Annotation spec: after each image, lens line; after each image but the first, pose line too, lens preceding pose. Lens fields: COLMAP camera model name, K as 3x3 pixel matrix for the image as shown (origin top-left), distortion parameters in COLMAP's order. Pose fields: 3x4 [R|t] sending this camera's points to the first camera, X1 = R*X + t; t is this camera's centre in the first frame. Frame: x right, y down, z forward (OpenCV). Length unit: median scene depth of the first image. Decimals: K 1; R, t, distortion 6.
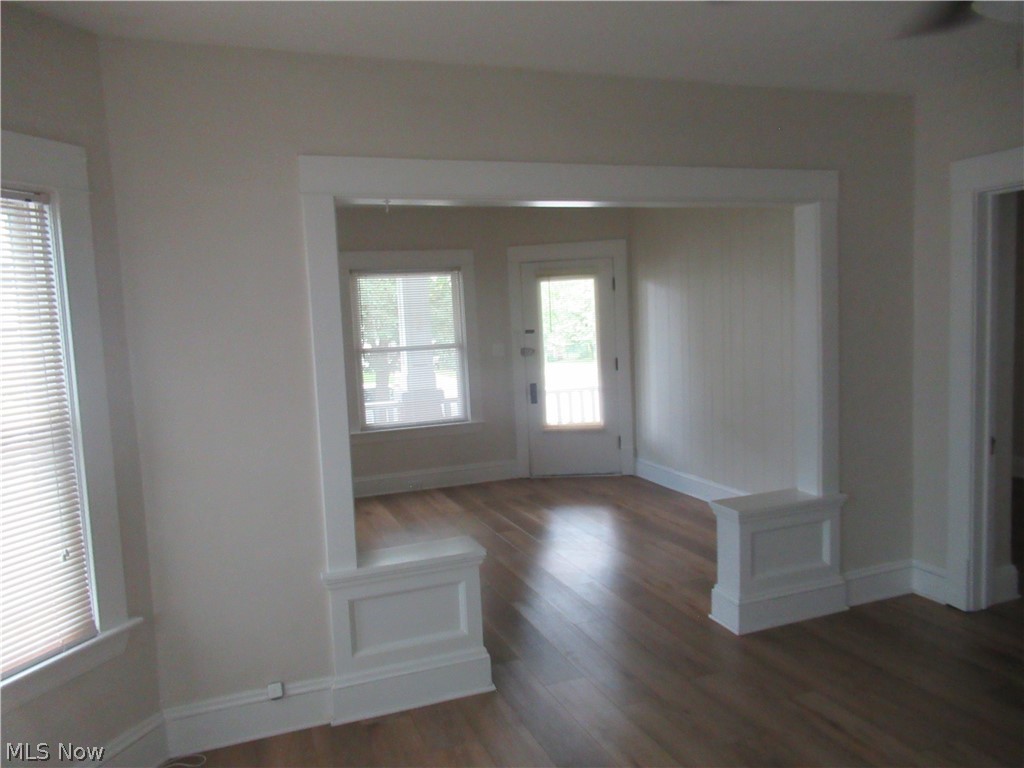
lens RADIAL K [[765.6, 0, 512.0], [0, 765.6, 384.0], [0, 0, 1]] dist [-0.006168, -0.005236]
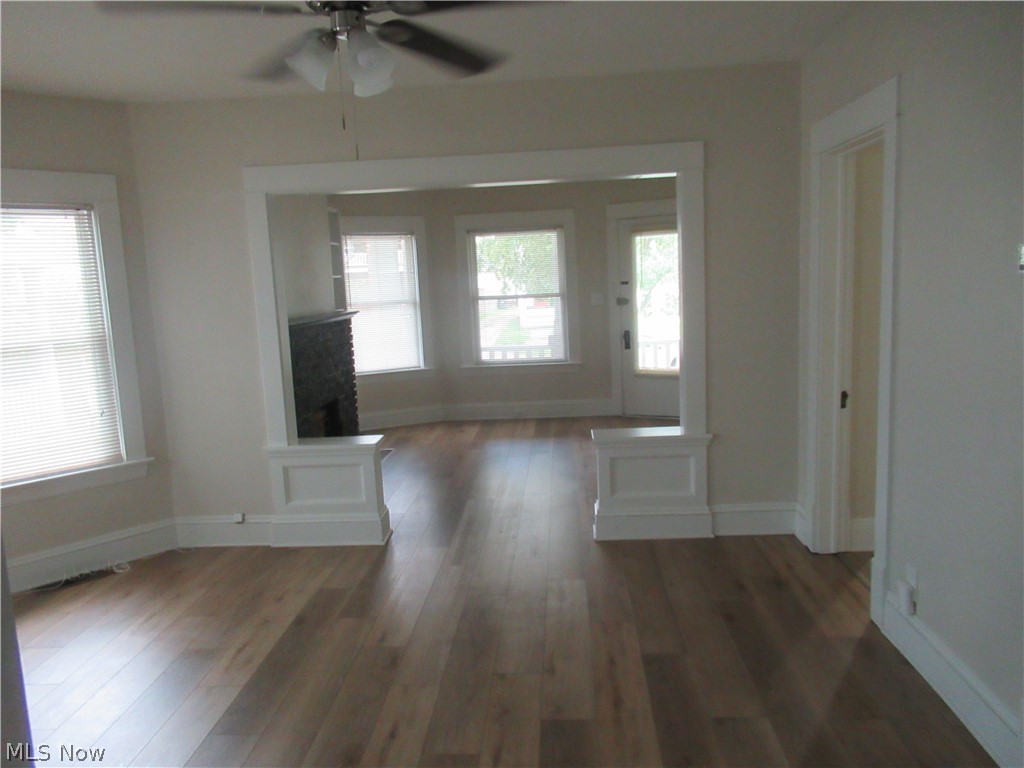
lens RADIAL K [[765.6, 0, 512.0], [0, 765.6, 384.0], [0, 0, 1]] dist [-0.006168, -0.005236]
pose [[0.911776, 0.061769, -0.406017, 0.671684], [-0.033399, 0.996502, 0.076600, -0.005750], [0.409329, -0.056281, 0.910650, -0.143022]]
